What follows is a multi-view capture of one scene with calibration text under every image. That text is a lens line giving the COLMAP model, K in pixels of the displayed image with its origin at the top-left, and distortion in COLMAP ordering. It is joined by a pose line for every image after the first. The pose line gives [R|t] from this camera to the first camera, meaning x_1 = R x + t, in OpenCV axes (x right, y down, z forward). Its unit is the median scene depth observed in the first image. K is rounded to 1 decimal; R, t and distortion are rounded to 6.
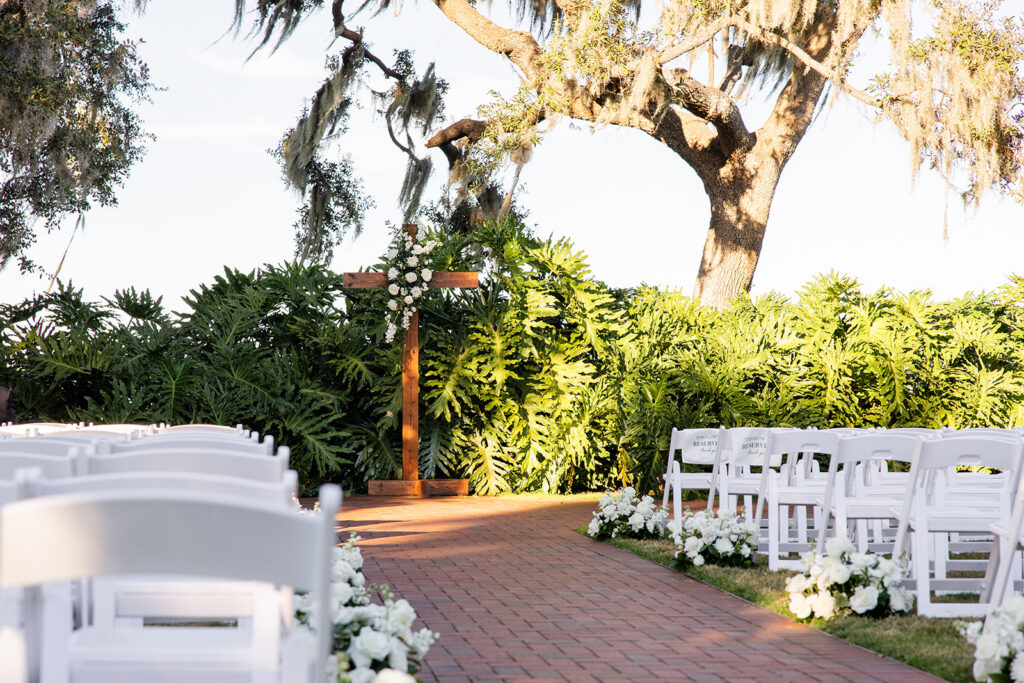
lens RADIAL K [[1903.7, 0, 512.0], [0, 1903.7, 341.5], [0, 0, 1]] dist [-0.008519, 3.846800]
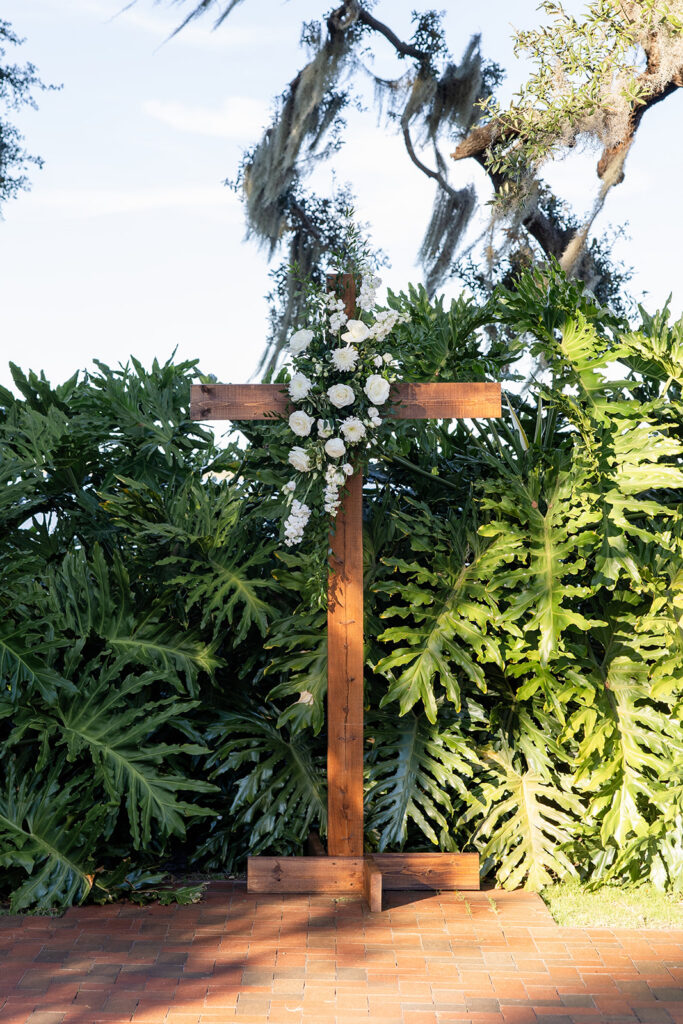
lens RADIAL K [[1942.0, 0, 341.0], [0, 1942.0, 374.4], [0, 0, 1]] dist [-0.012134, 0.342406]
pose [[0.989103, -0.000242, -0.147223, 0.011356], [-0.004114, 0.999563, -0.029279, -0.024749], [0.147165, 0.029566, 0.988670, 0.545548]]
